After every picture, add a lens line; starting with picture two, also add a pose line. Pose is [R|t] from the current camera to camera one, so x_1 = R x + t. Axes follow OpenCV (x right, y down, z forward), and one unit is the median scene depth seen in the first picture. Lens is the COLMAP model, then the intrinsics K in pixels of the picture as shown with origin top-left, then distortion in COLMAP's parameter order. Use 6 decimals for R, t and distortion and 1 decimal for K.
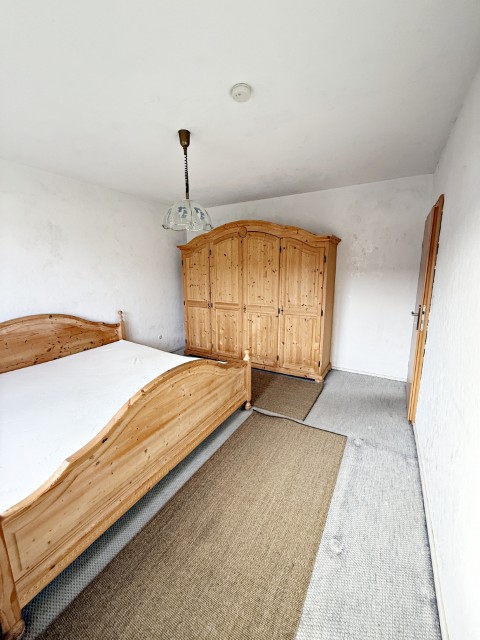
lens RADIAL K [[256.5, 0, 241.6], [0, 256.5, 320.8], [0, 0, 1]] dist [-0.000074, -0.000604]
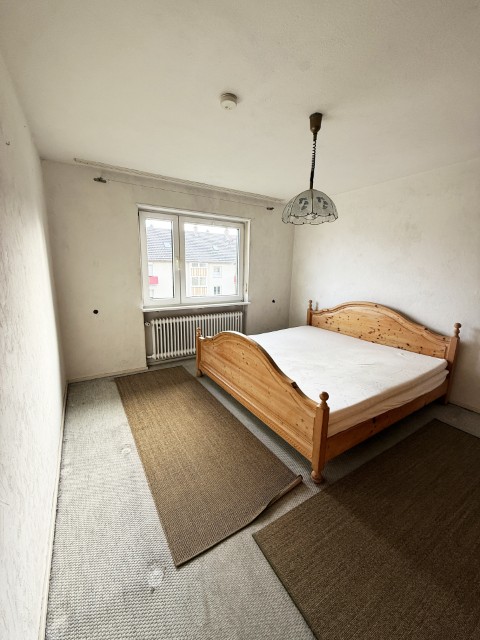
lens RADIAL K [[256.5, 0, 239.4], [0, 256.5, 319.4], [0, 0, 1]] dist [-0.000074, -0.000604]
pose [[-0.477959, 0.177394, -0.860283, 0.772815], [-0.185666, 0.936863, 0.296338, -0.252533], [0.858535, 0.301363, -0.414846, 1.260158]]
